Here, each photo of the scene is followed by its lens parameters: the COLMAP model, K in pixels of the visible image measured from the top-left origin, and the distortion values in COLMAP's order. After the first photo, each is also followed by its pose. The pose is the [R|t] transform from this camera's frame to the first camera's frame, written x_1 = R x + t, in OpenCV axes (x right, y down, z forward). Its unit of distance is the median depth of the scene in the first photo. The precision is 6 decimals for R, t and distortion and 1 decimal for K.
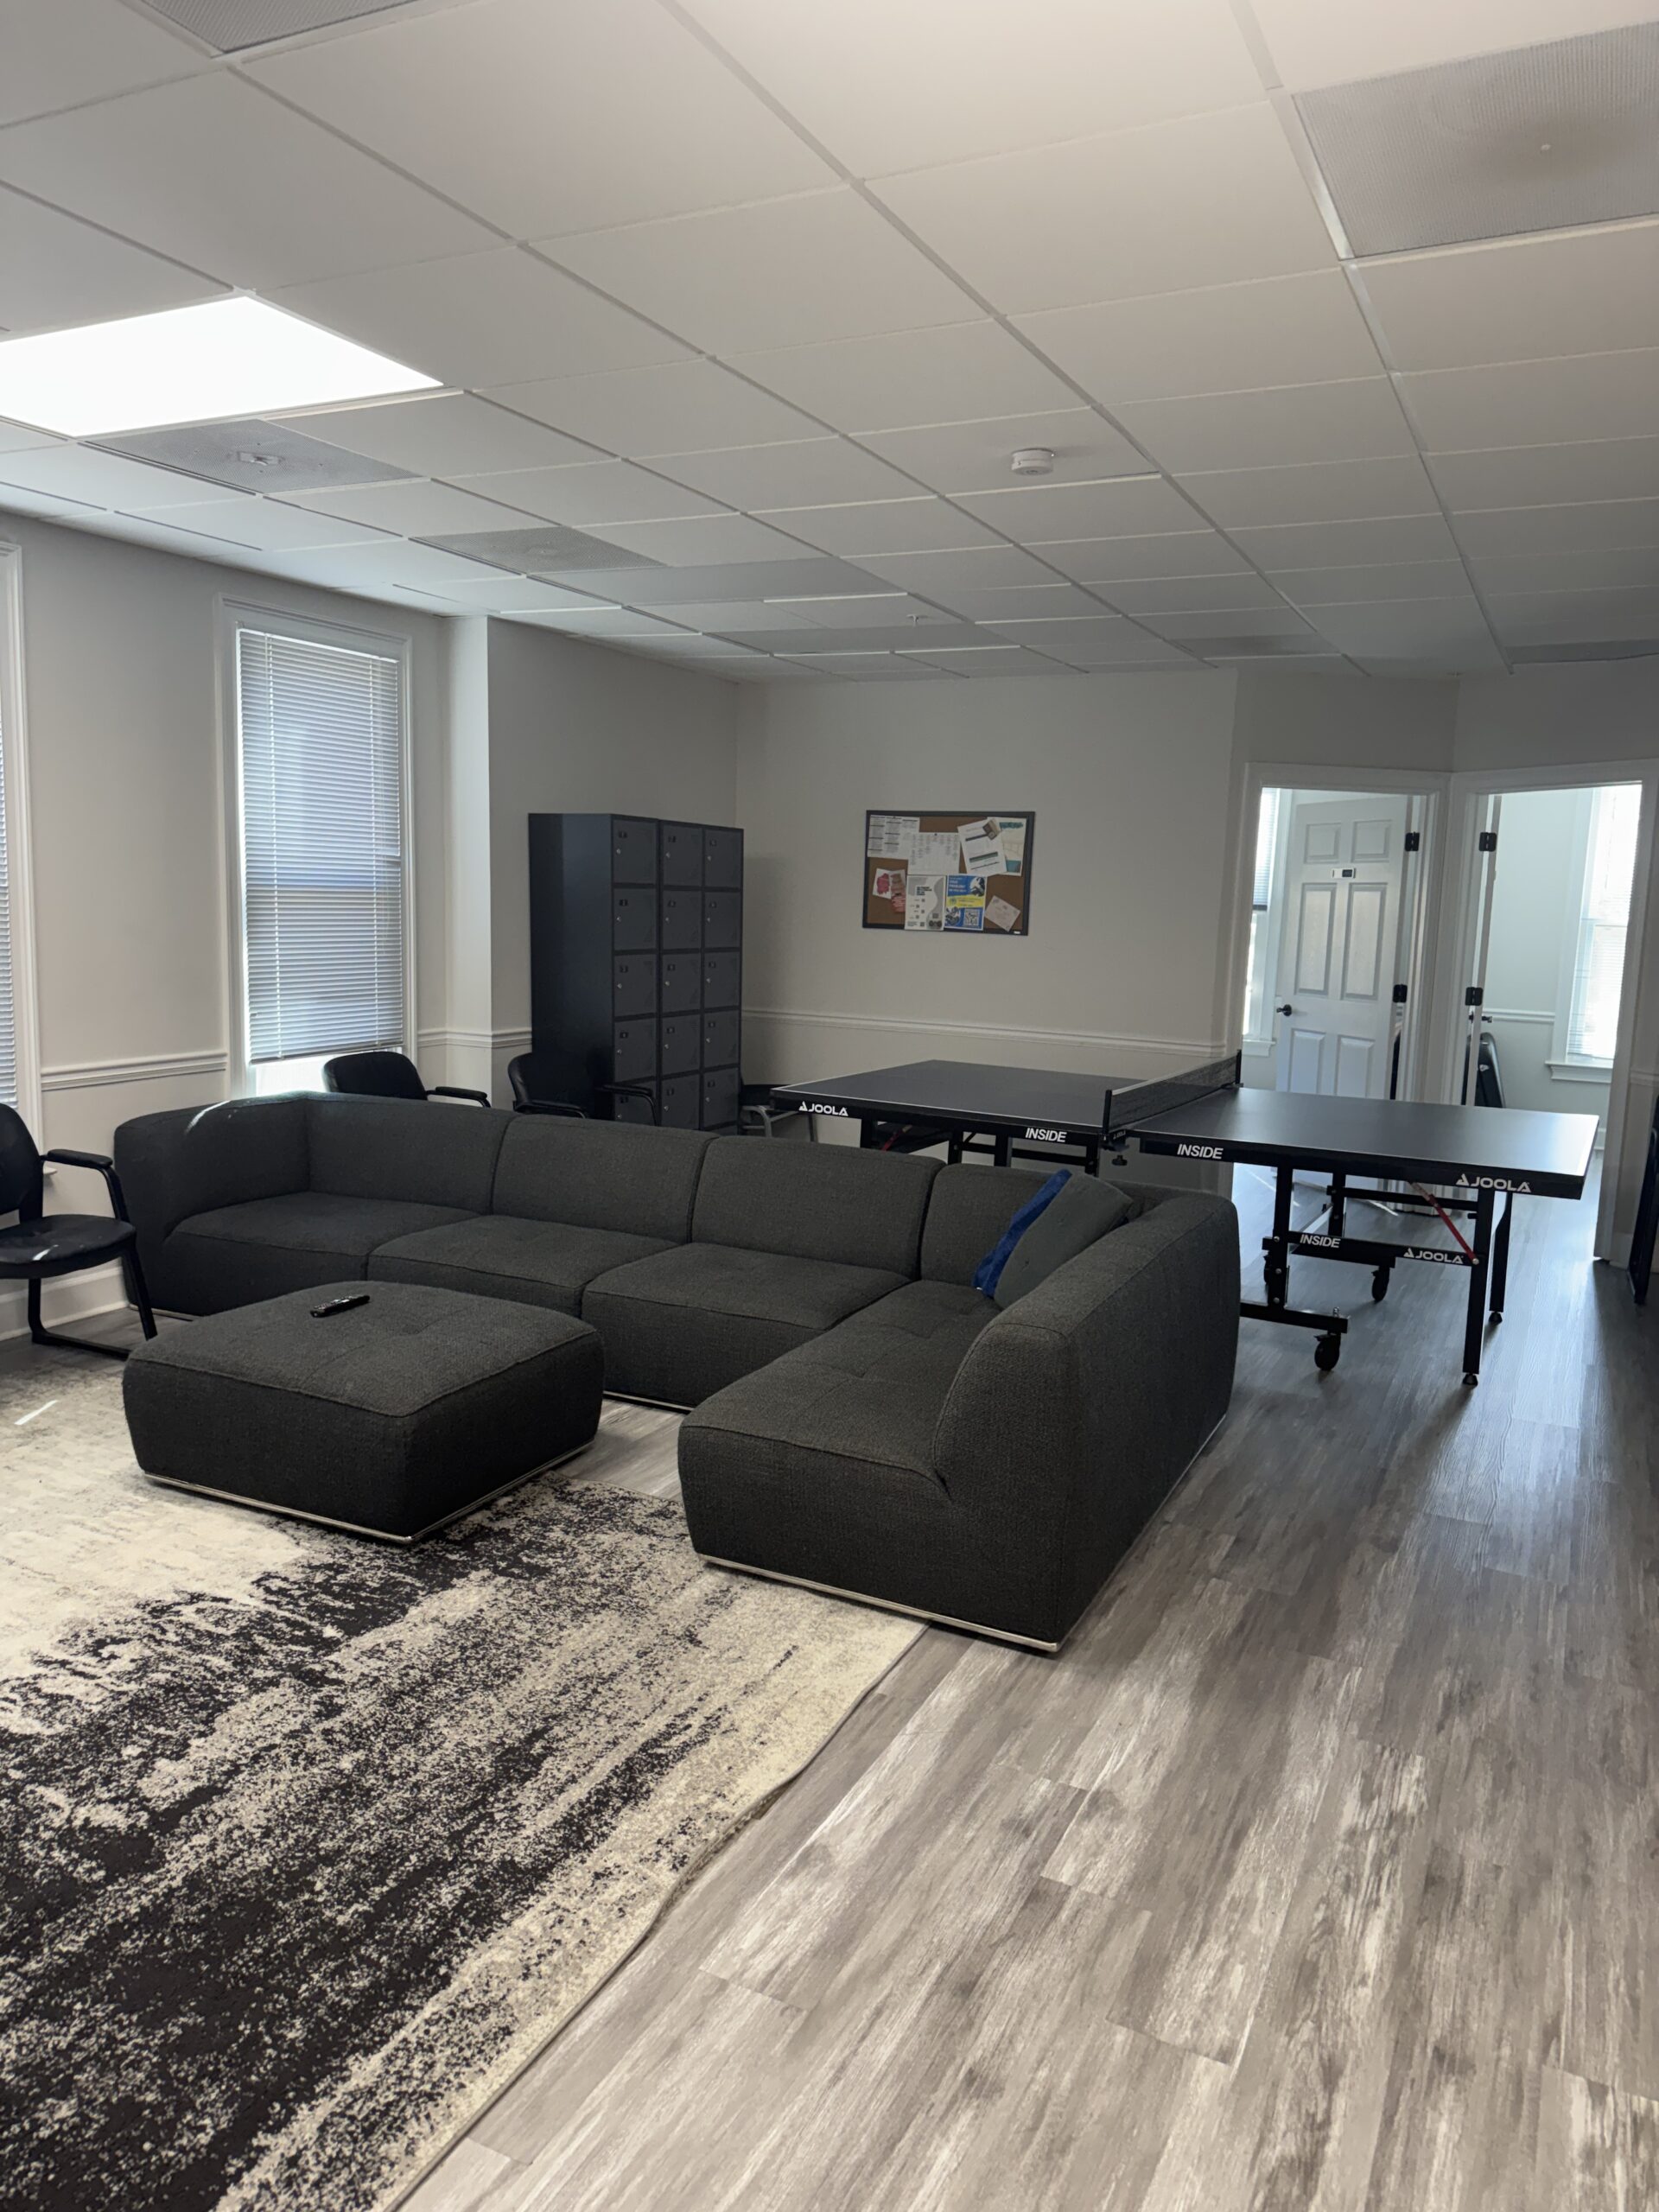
lens RADIAL K [[1577.6, 0, 829.0], [0, 1577.6, 1107.1], [0, 0, 1]] dist [0.002817, -0.003409]
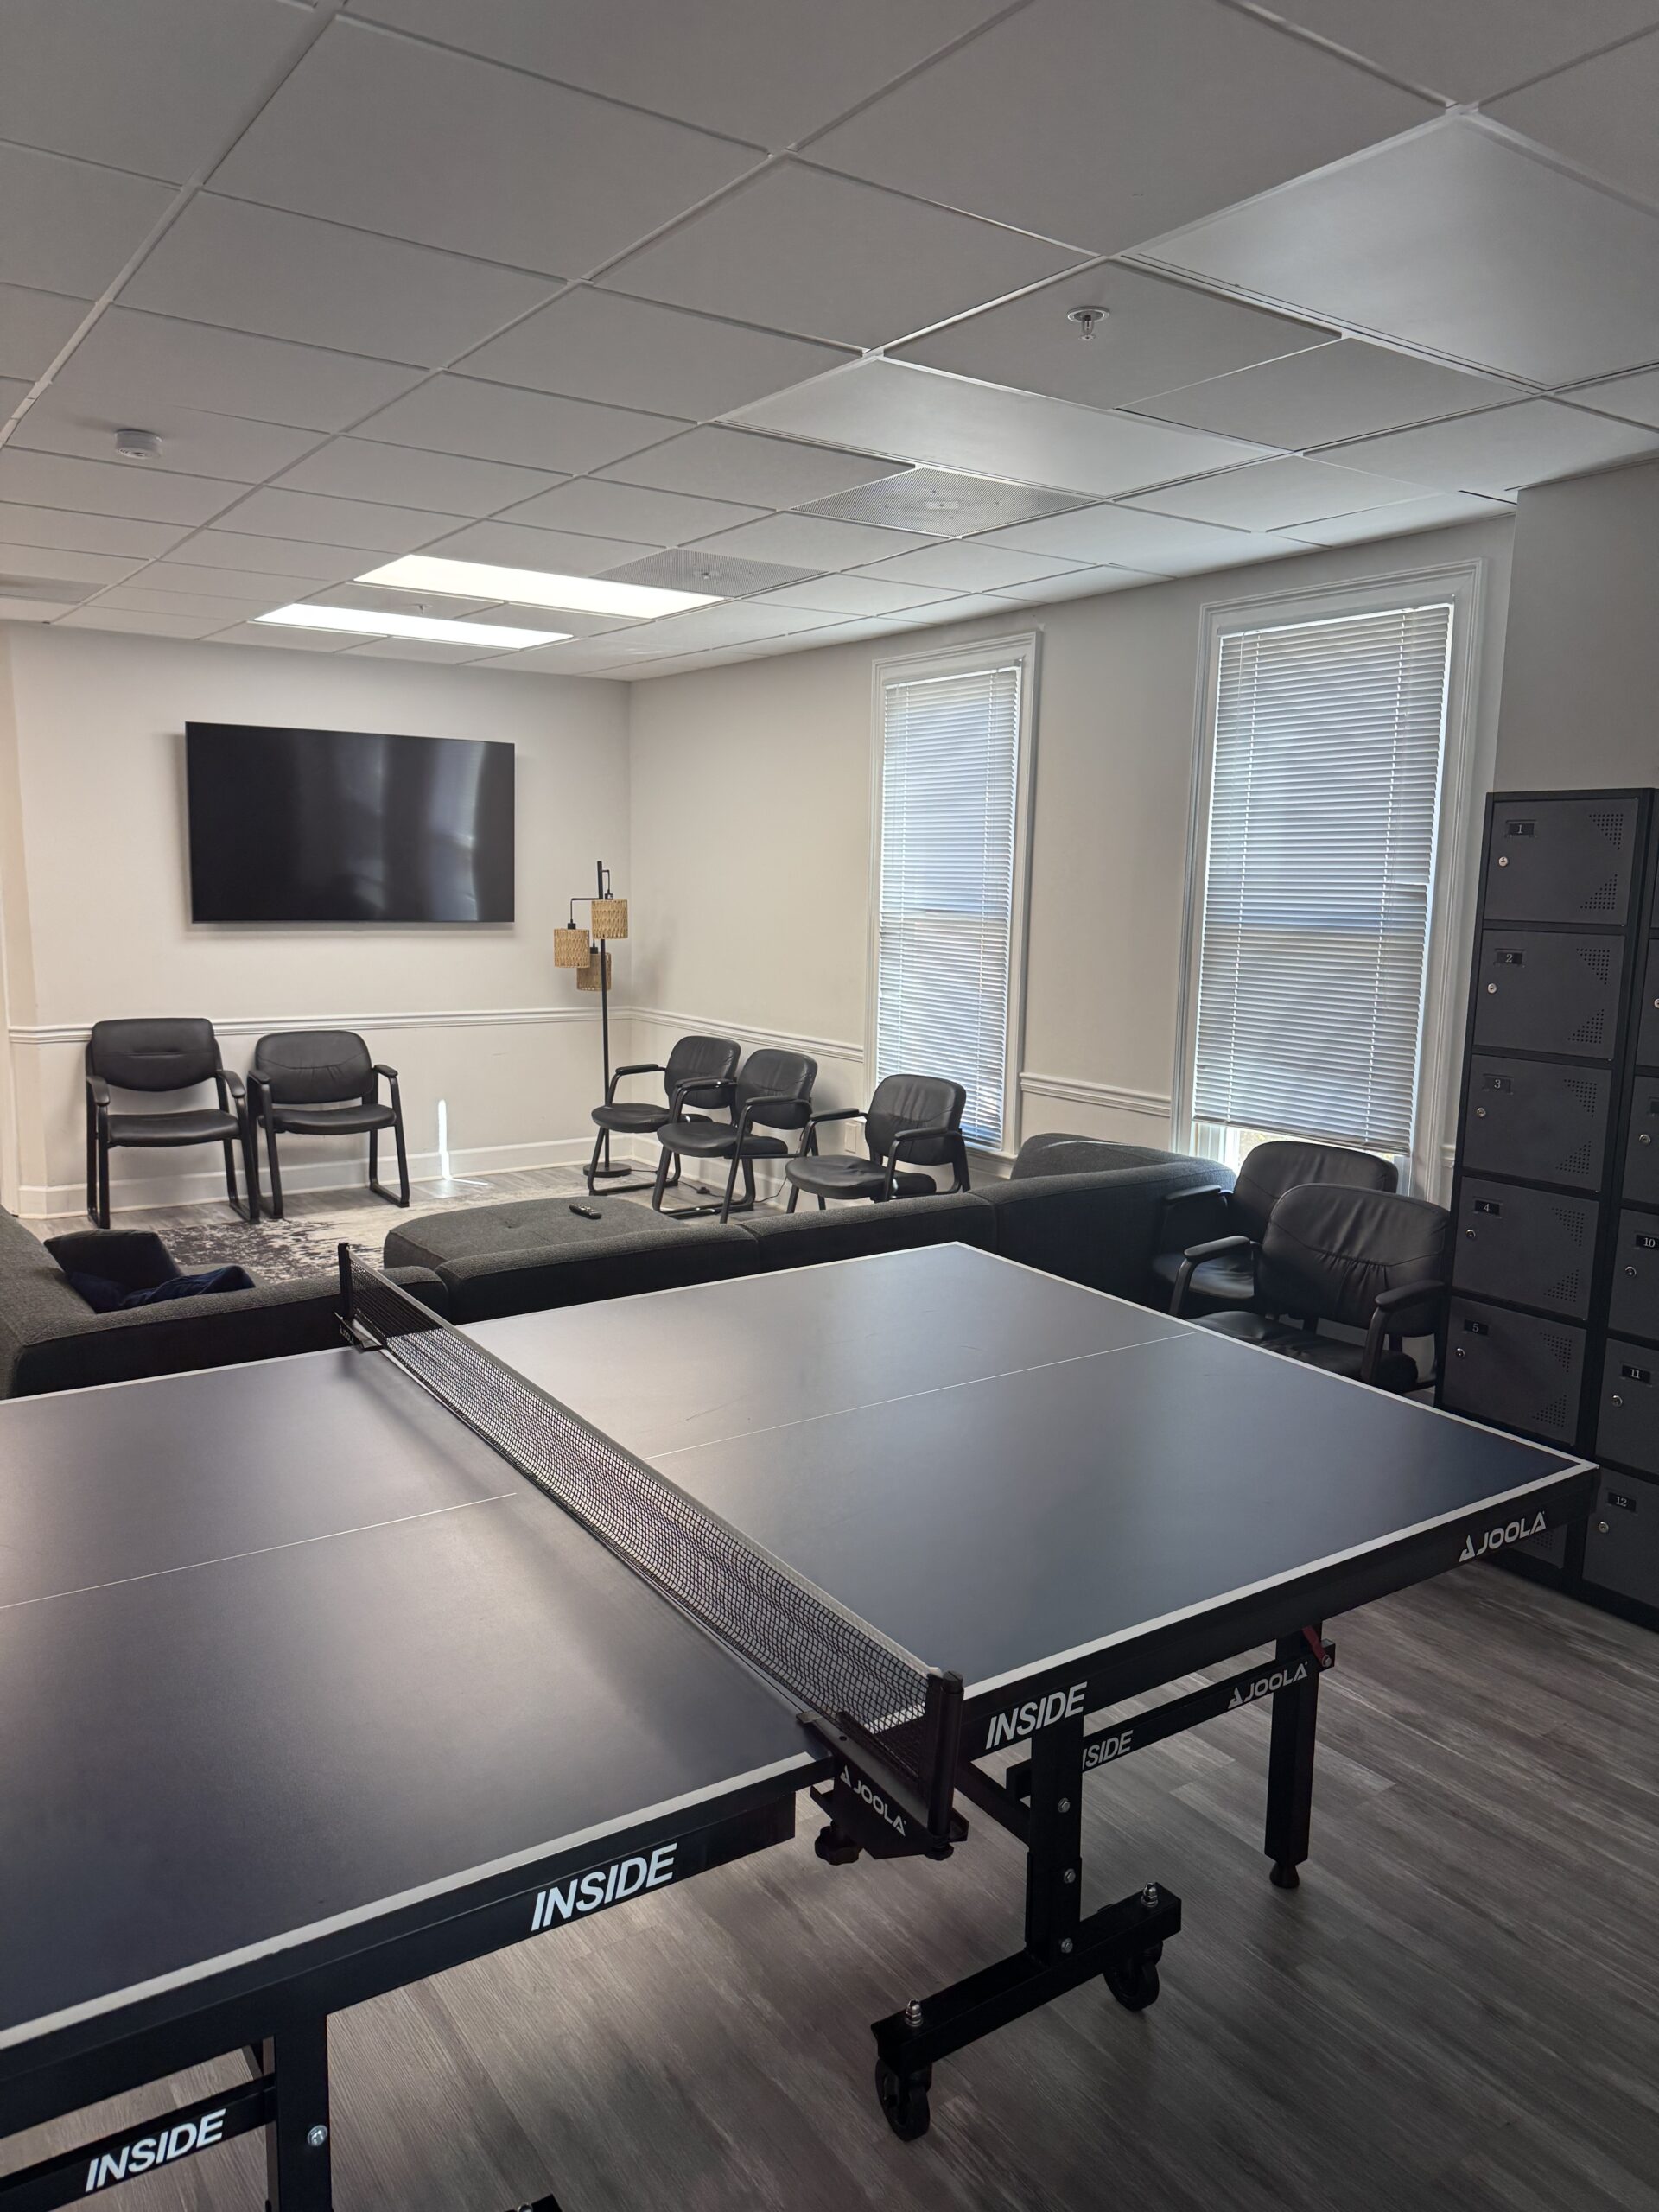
lens RADIAL K [[1577.6, 0, 828.7], [0, 1577.6, 1104.2], [0, 0, 1]] dist [0.002817, -0.003409]
pose [[-0.485121, 0.089631, -0.869841, 0.511214], [-0.164084, 0.967733, 0.191229, -0.171832], [0.858914, 0.235497, -0.454761, 1.222756]]
